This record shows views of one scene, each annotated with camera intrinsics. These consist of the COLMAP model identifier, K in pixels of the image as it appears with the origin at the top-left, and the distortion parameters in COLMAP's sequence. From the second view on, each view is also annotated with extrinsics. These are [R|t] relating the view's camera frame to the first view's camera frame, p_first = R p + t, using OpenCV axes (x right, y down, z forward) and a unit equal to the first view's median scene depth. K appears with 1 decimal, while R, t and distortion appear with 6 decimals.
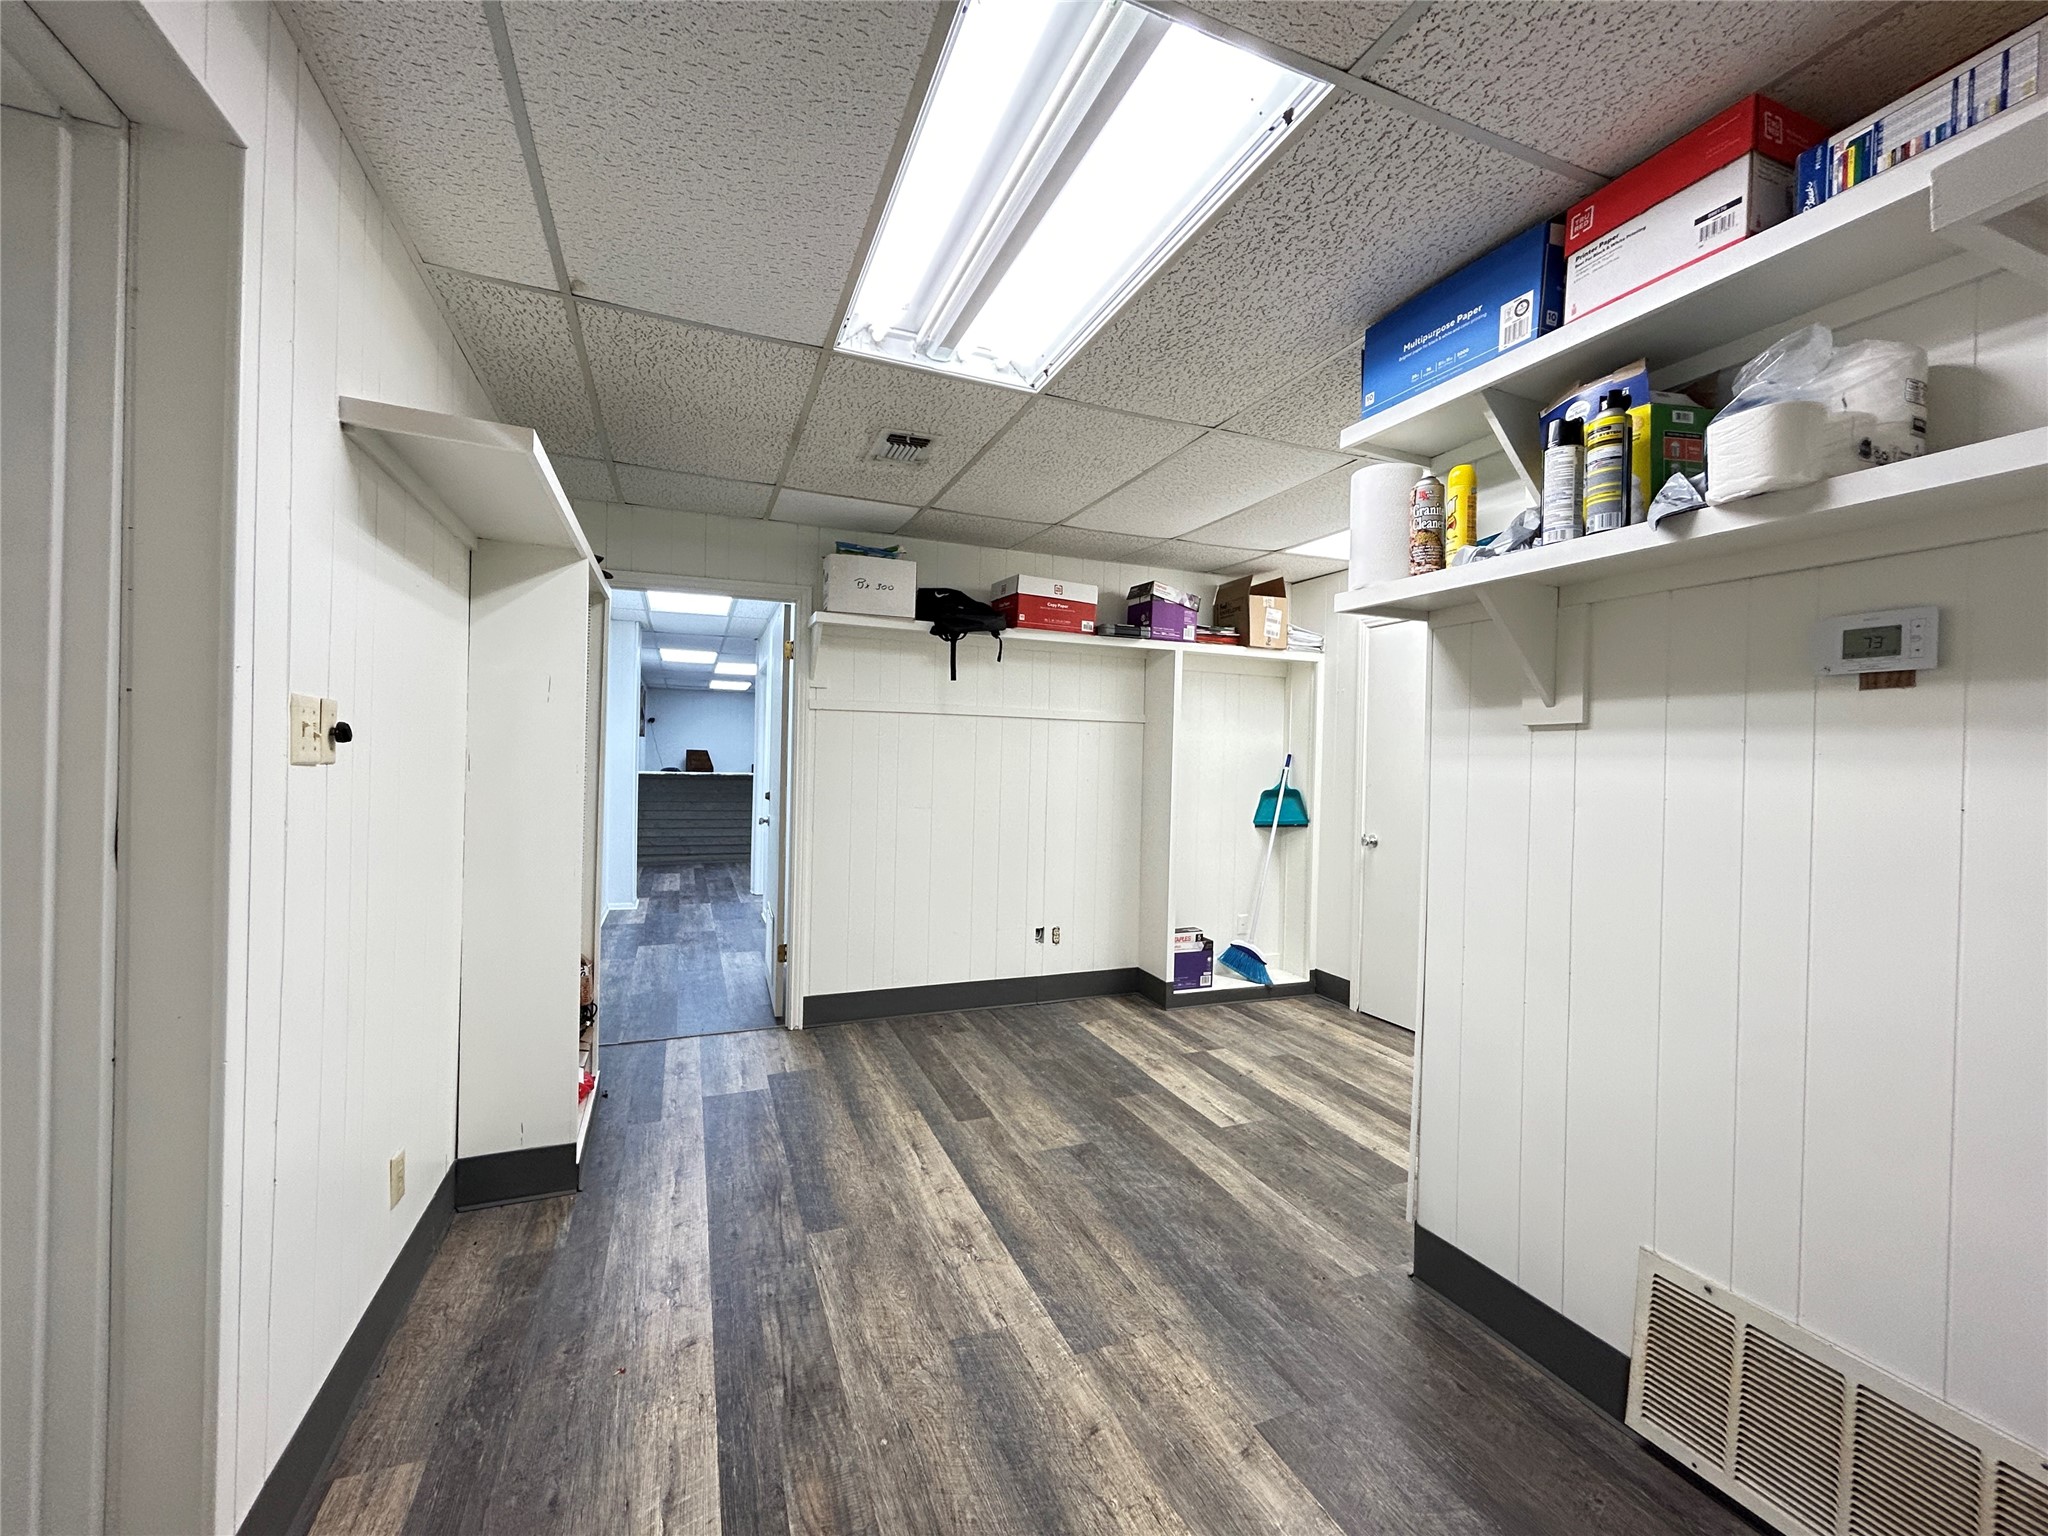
lens RADIAL K [[831.2, 0, 1024.8], [0, 831.2, 764.0], [0, 0, 1]] dist [-0.000937, 0.001755]
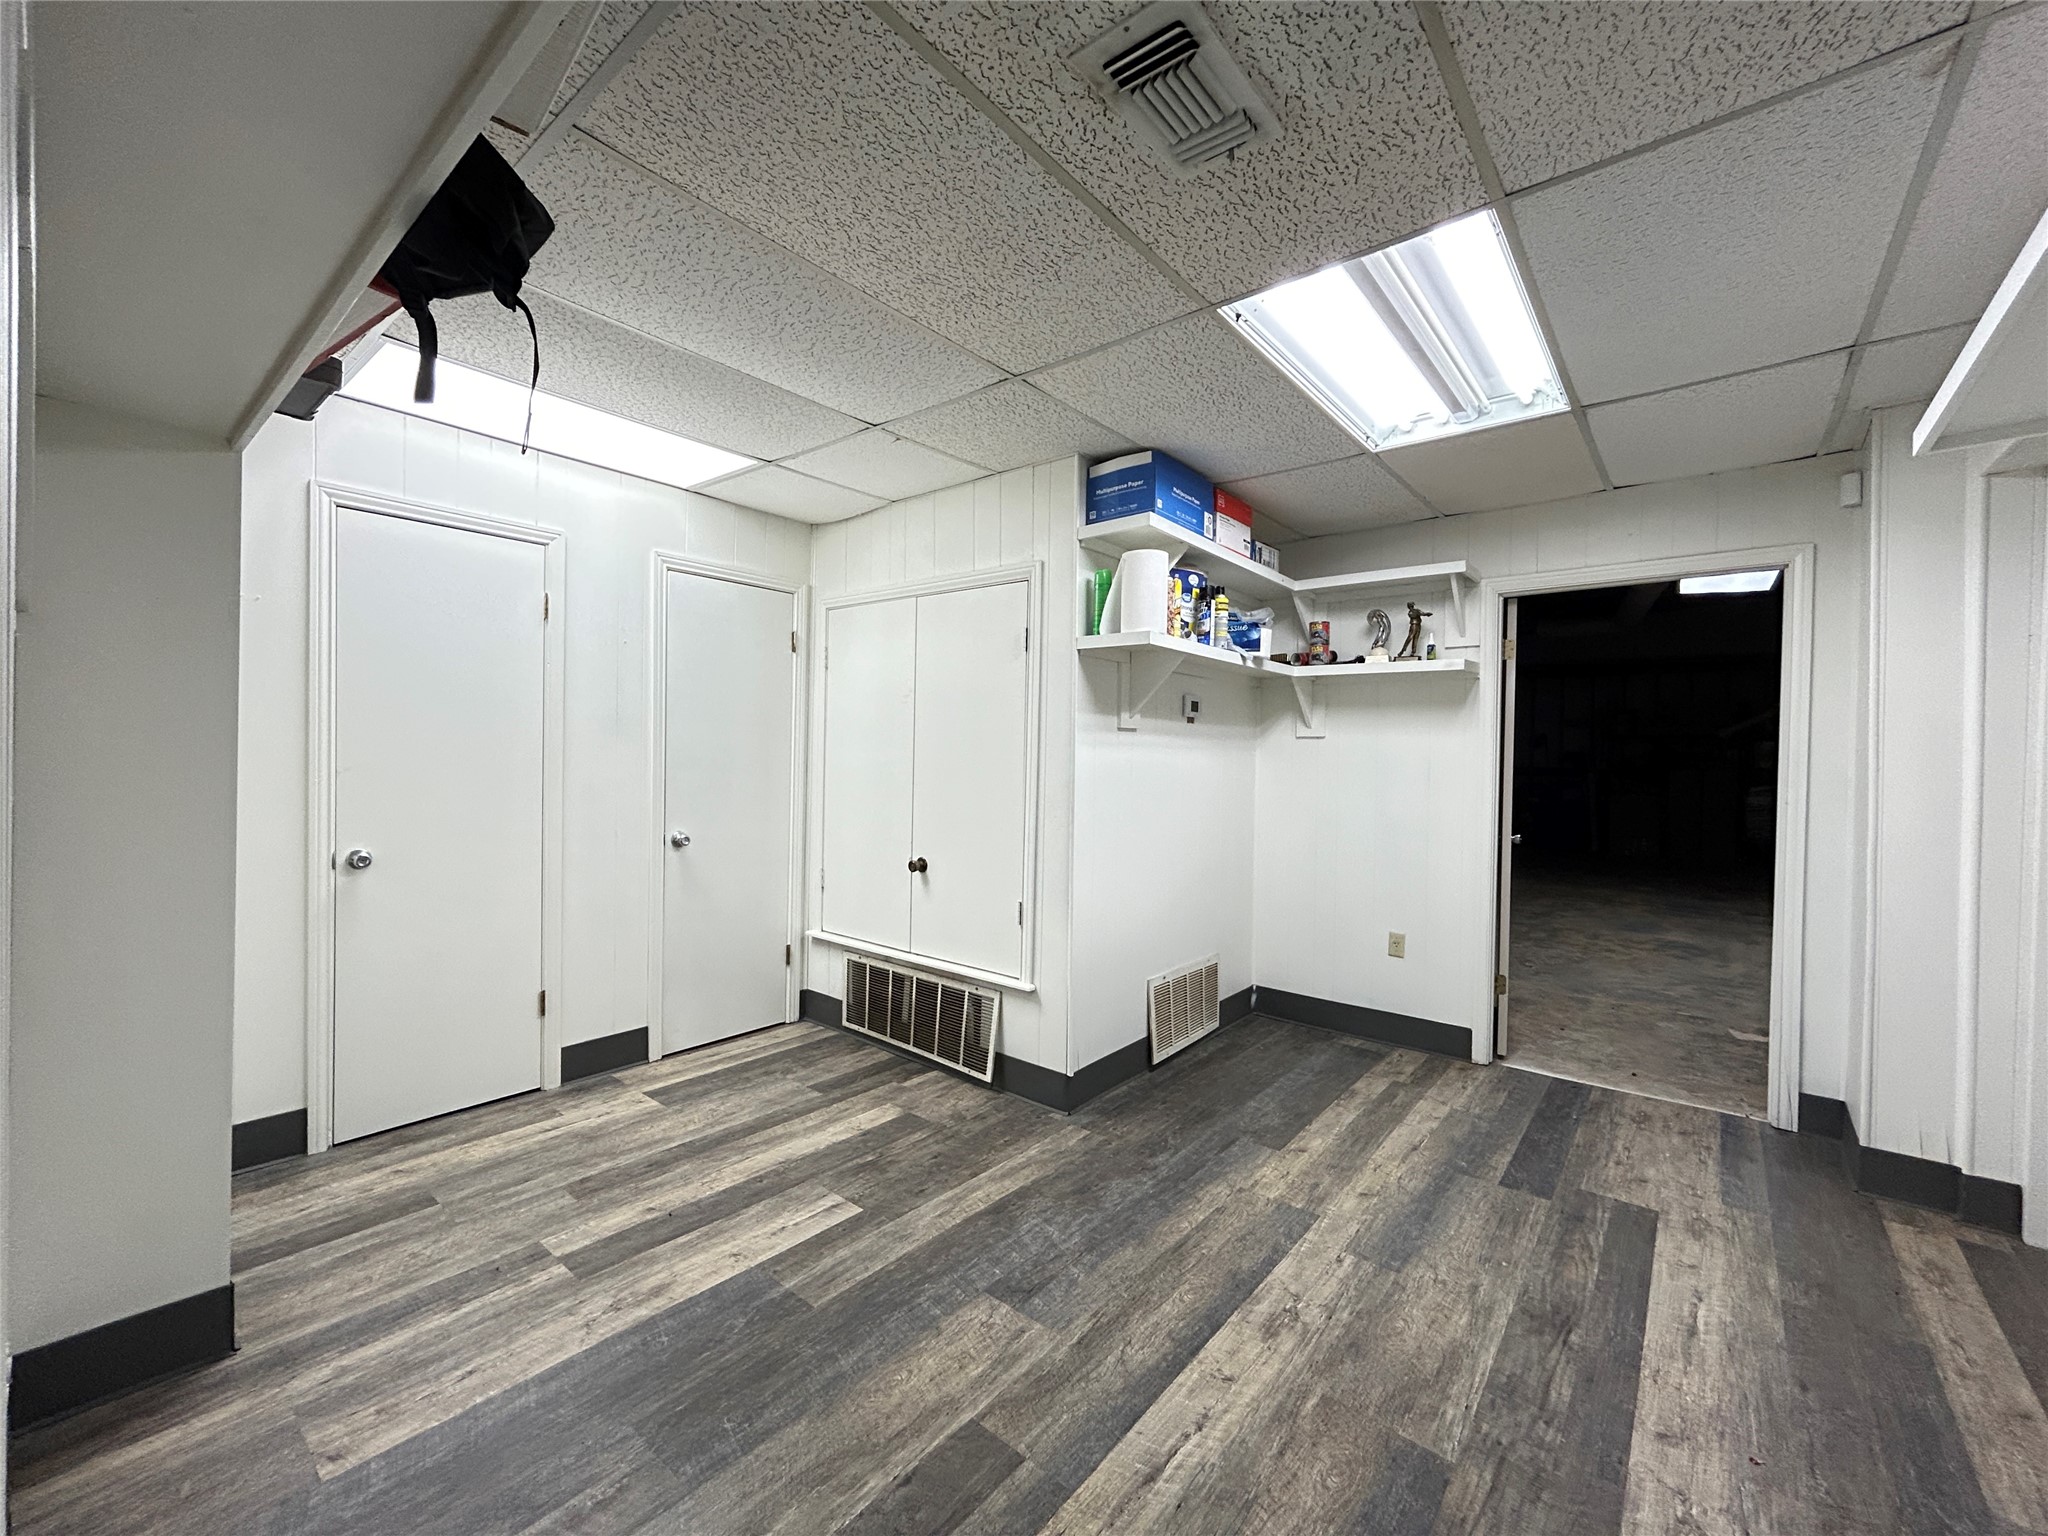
lens RADIAL K [[831.2, 0, 1021.7], [0, 831.2, 765.1], [0, 0, 1]] dist [-0.000937, 0.001755]
pose [[-0.469030, -0.040893, 0.882235, -0.618229], [-0.024260, 0.999147, 0.033415, -0.015923], [-0.882849, -0.005731, -0.469622, 1.501060]]
